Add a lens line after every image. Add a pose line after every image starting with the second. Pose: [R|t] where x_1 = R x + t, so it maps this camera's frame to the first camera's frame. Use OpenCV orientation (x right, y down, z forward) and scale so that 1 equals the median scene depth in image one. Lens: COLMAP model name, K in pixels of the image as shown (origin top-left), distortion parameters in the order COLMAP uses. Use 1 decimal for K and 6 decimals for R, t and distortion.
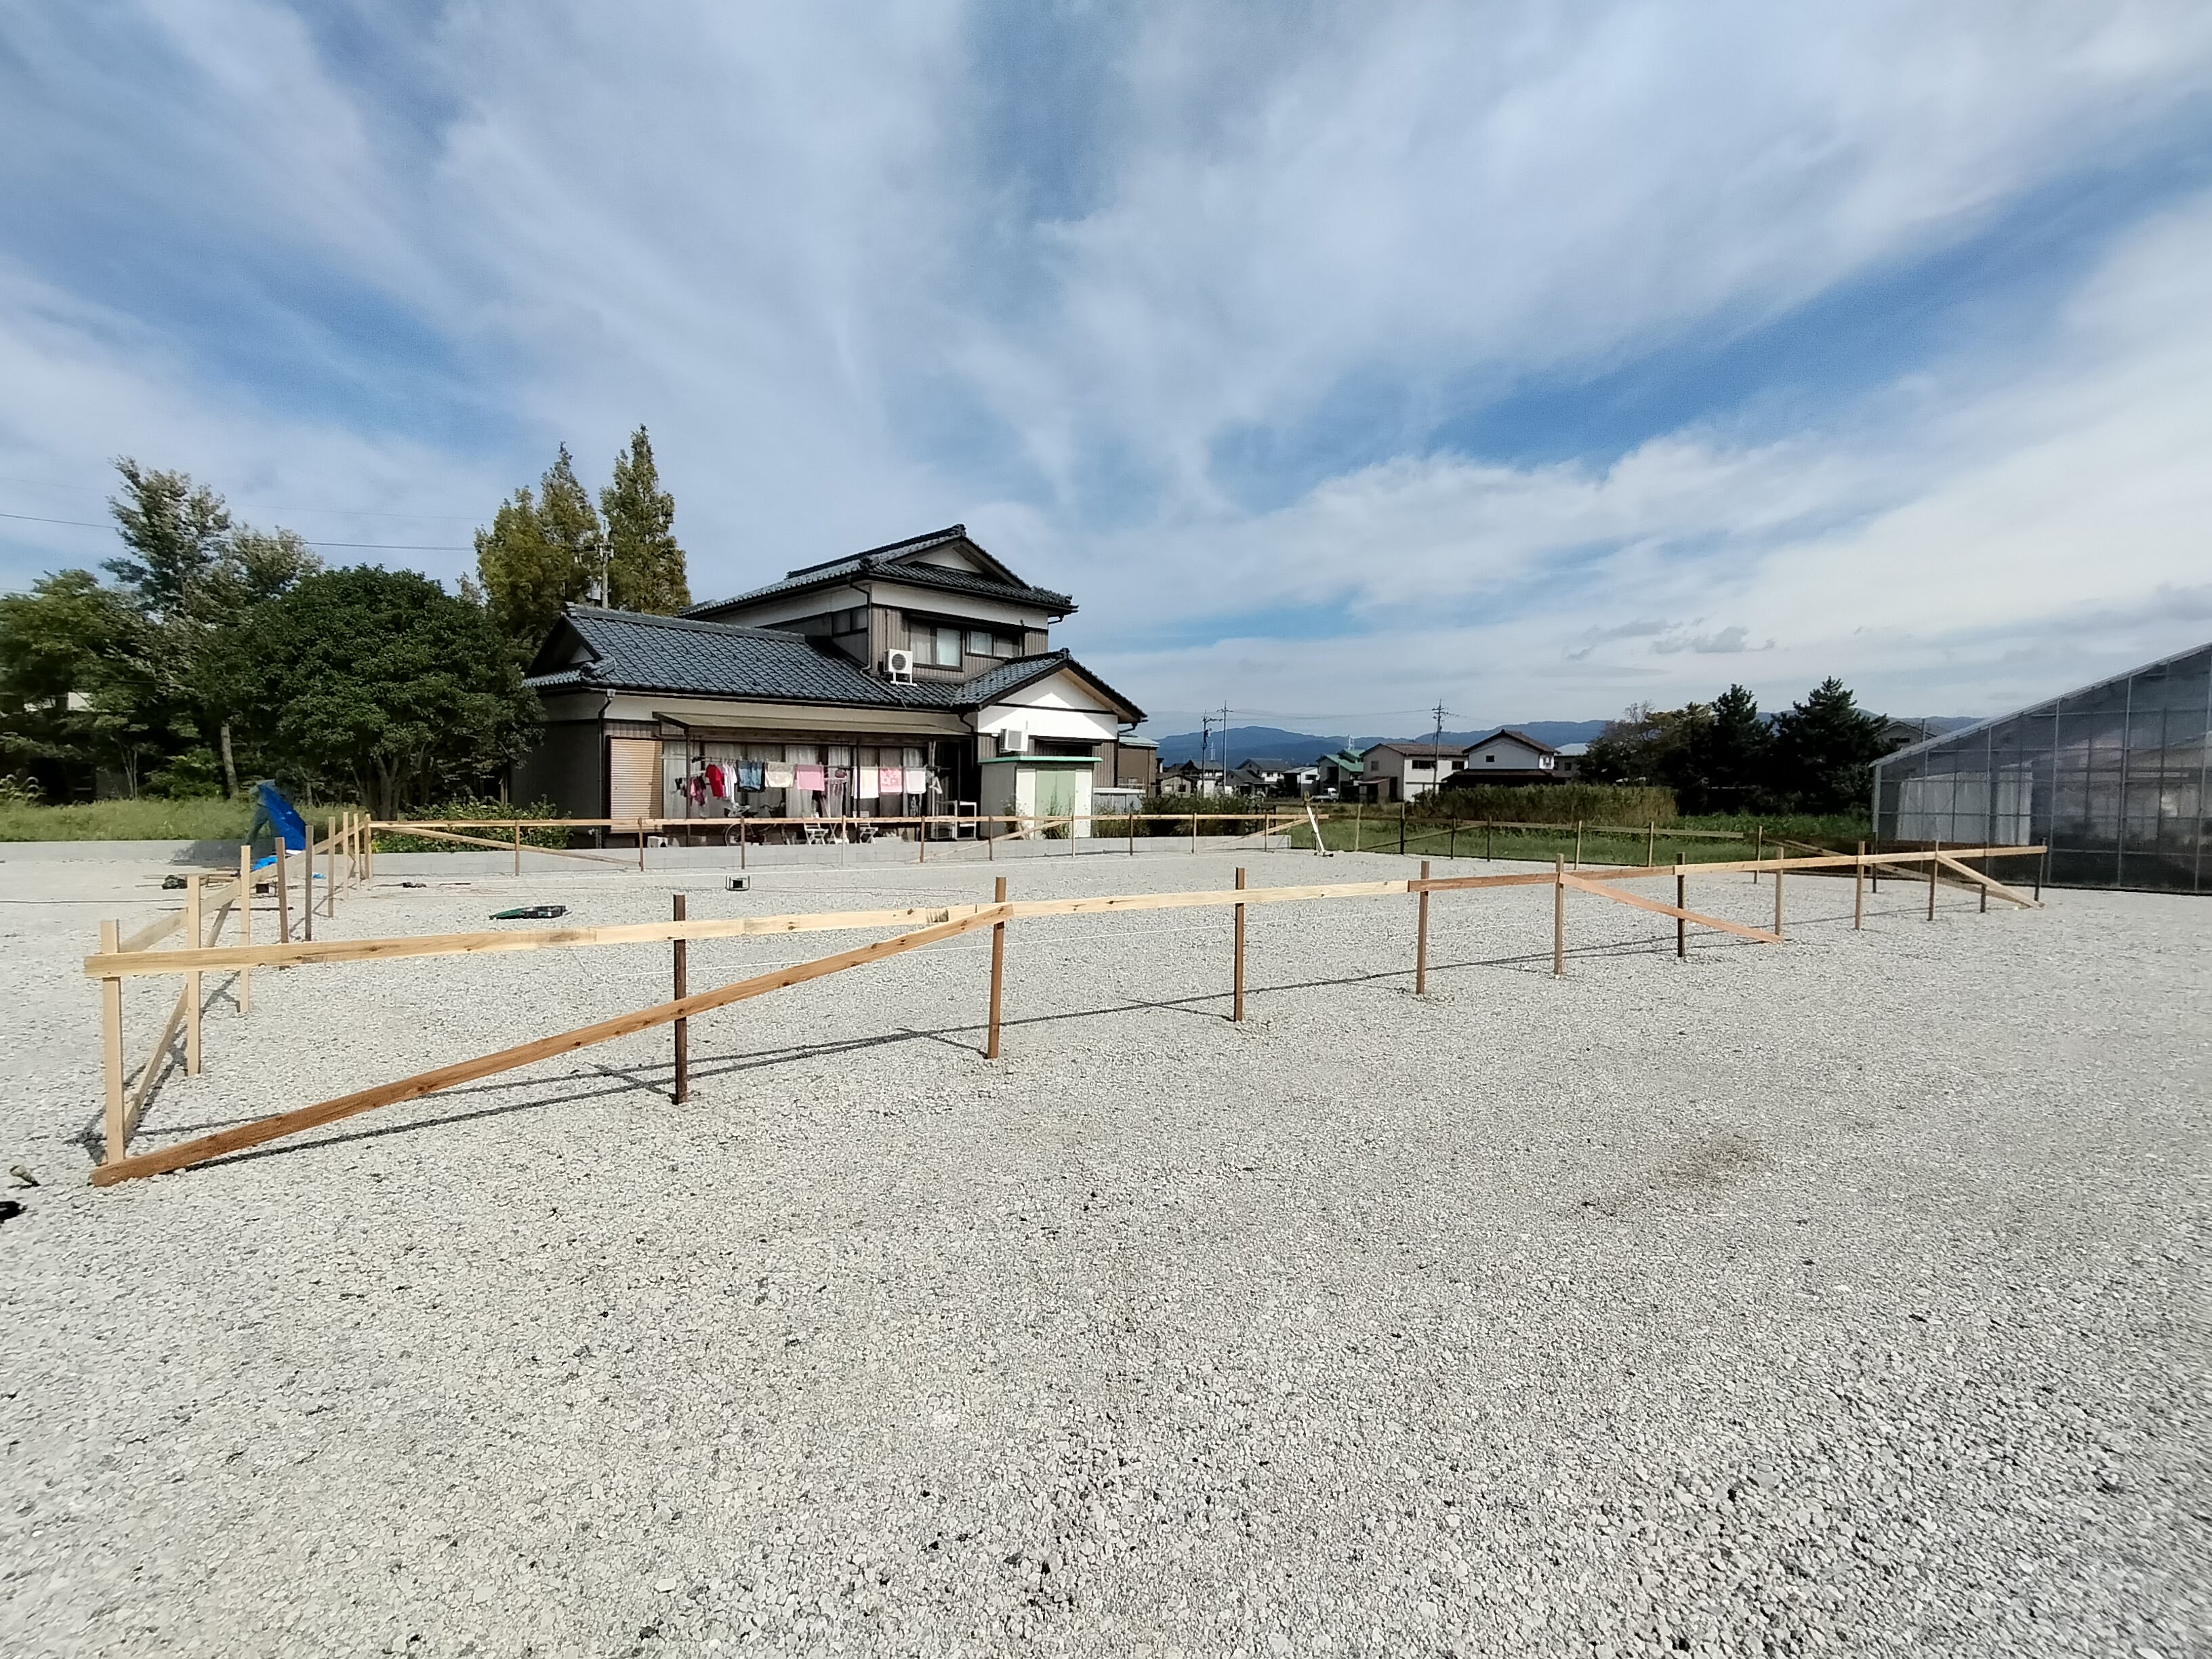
lens RADIAL K [[997.6, 0, 1106.0], [0, 997.6, 829.5], [0, 0, 1]] dist [-0.015868, 0.000320]
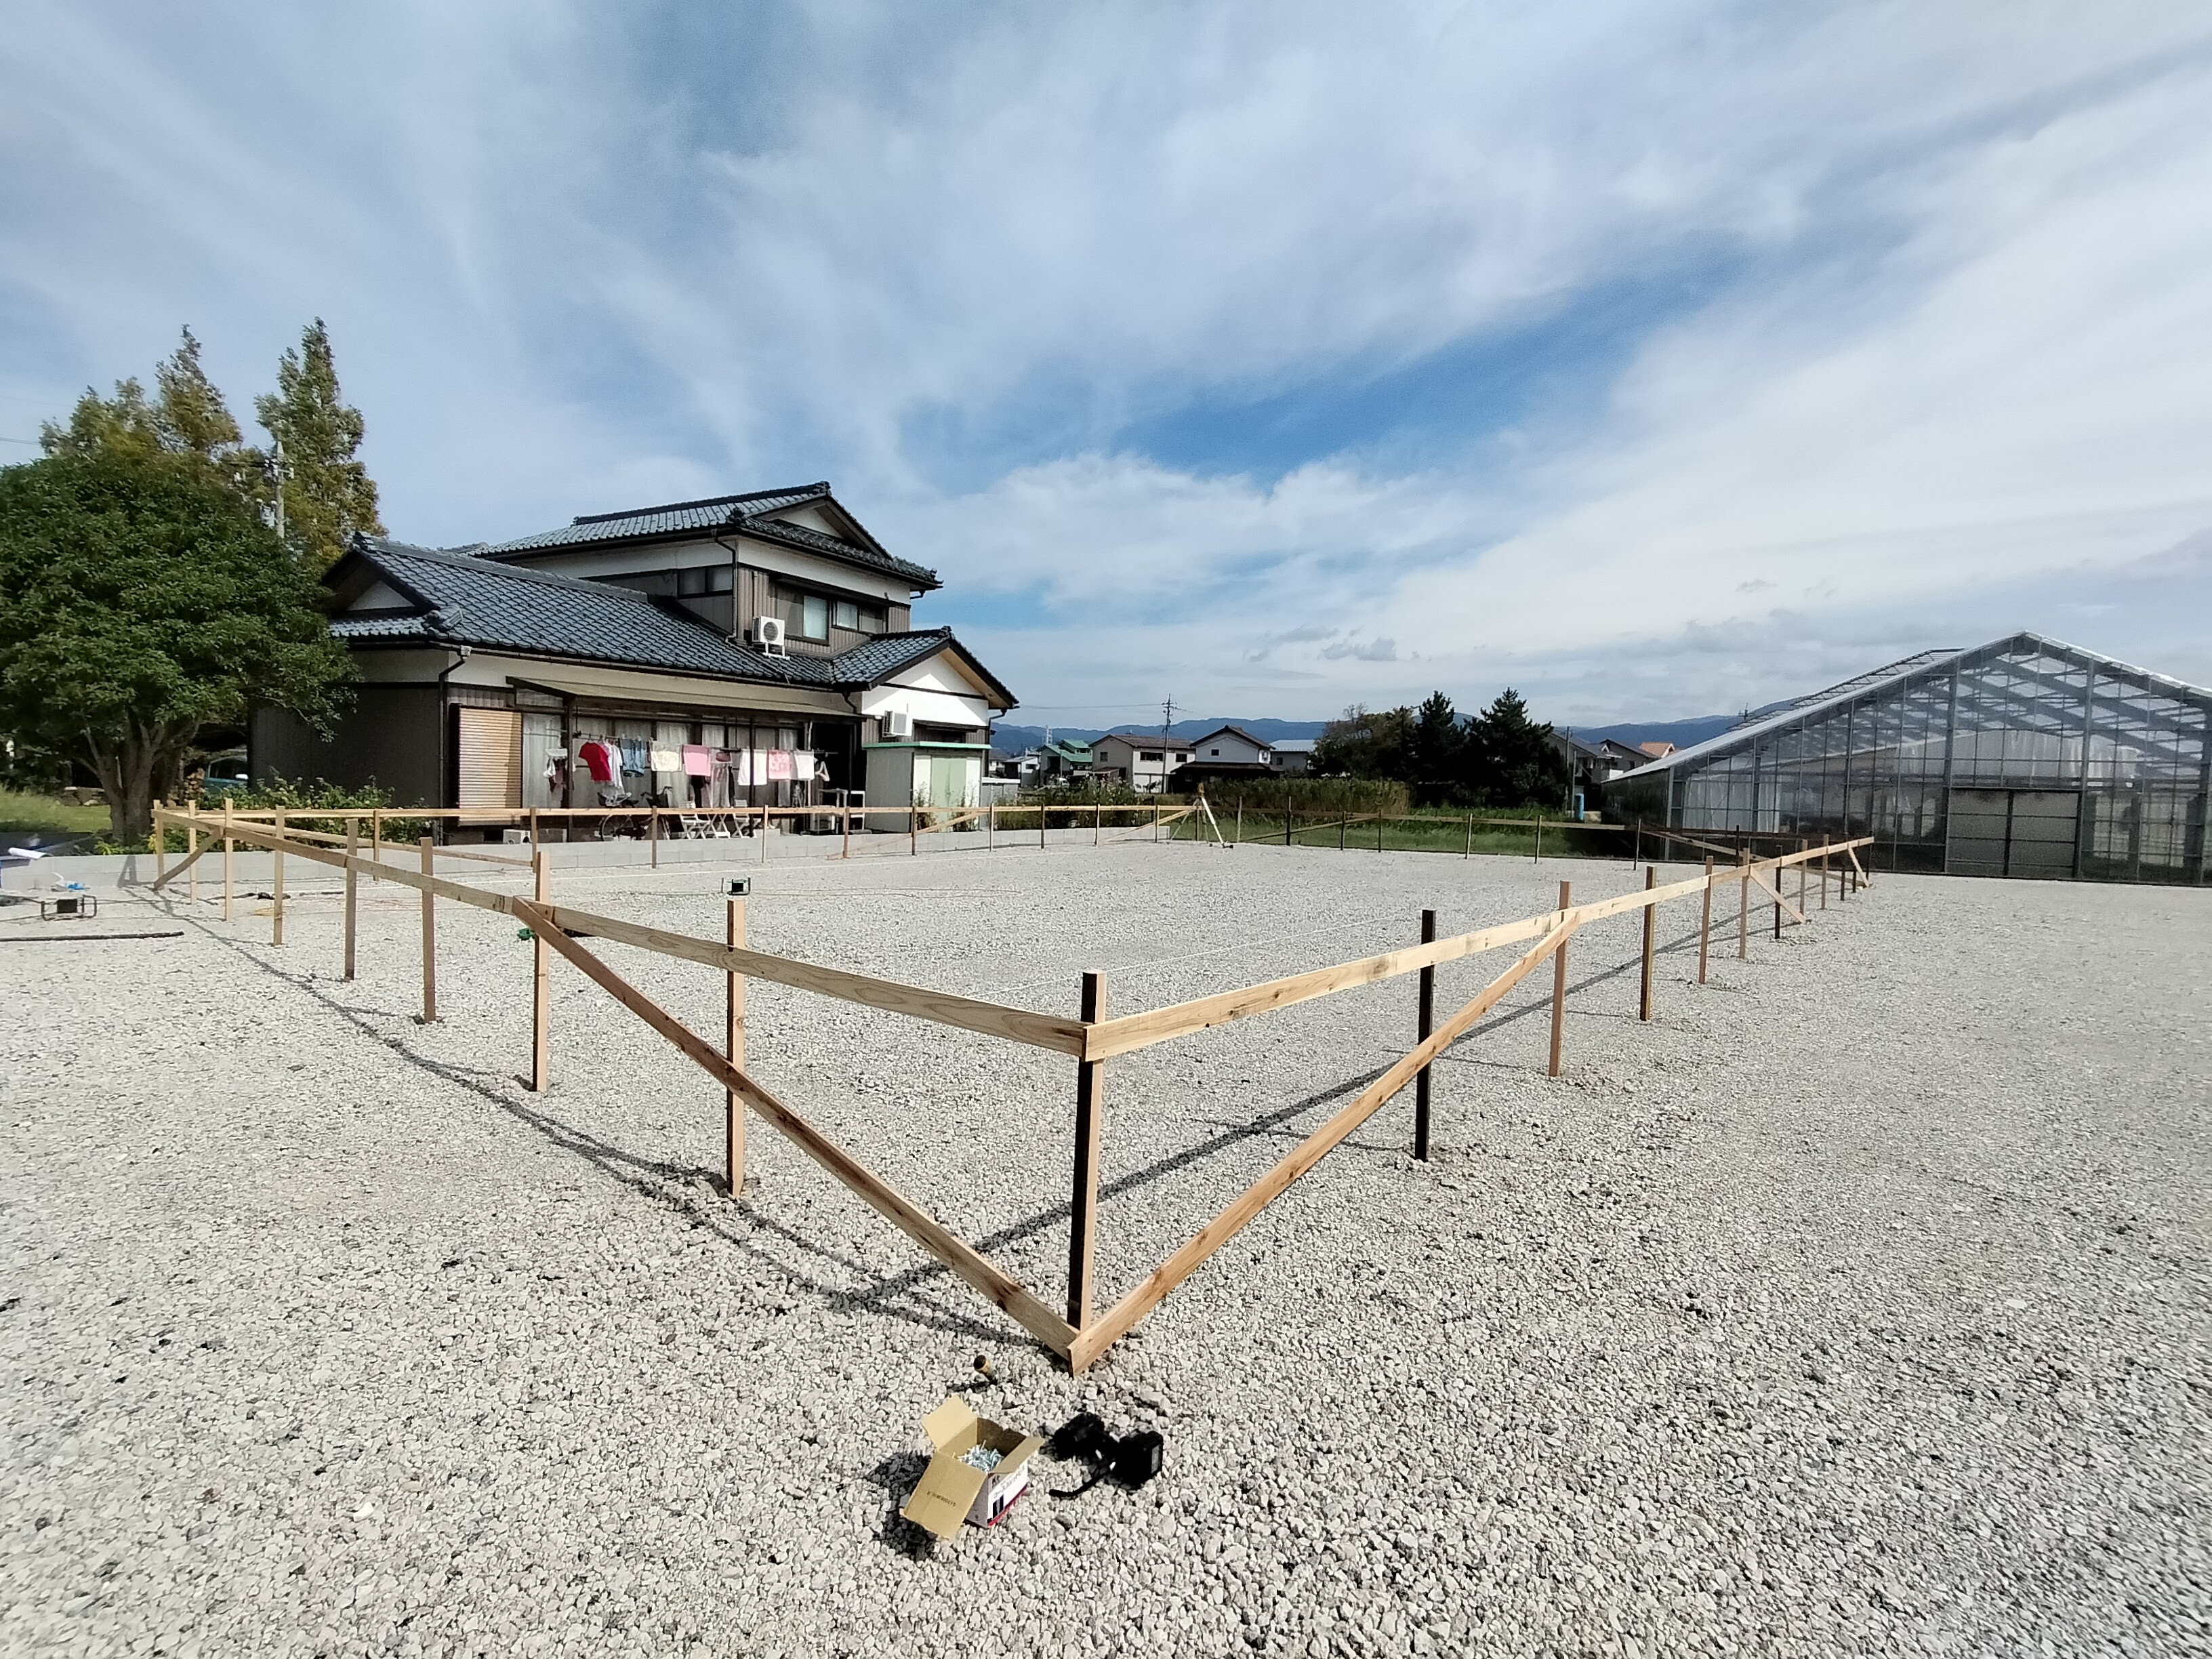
lens RADIAL K [[1011.5, 0, 1108.7], [0, 1011.5, 835.2], [0, 0, 1]] dist [-0.019211, 0.005629]
pose [[0.954863, -0.002700, 0.297033, -0.184183], [-0.002144, 0.999870, 0.015981, -0.002182], [-0.297037, -0.015897, 0.954734, 0.052701]]
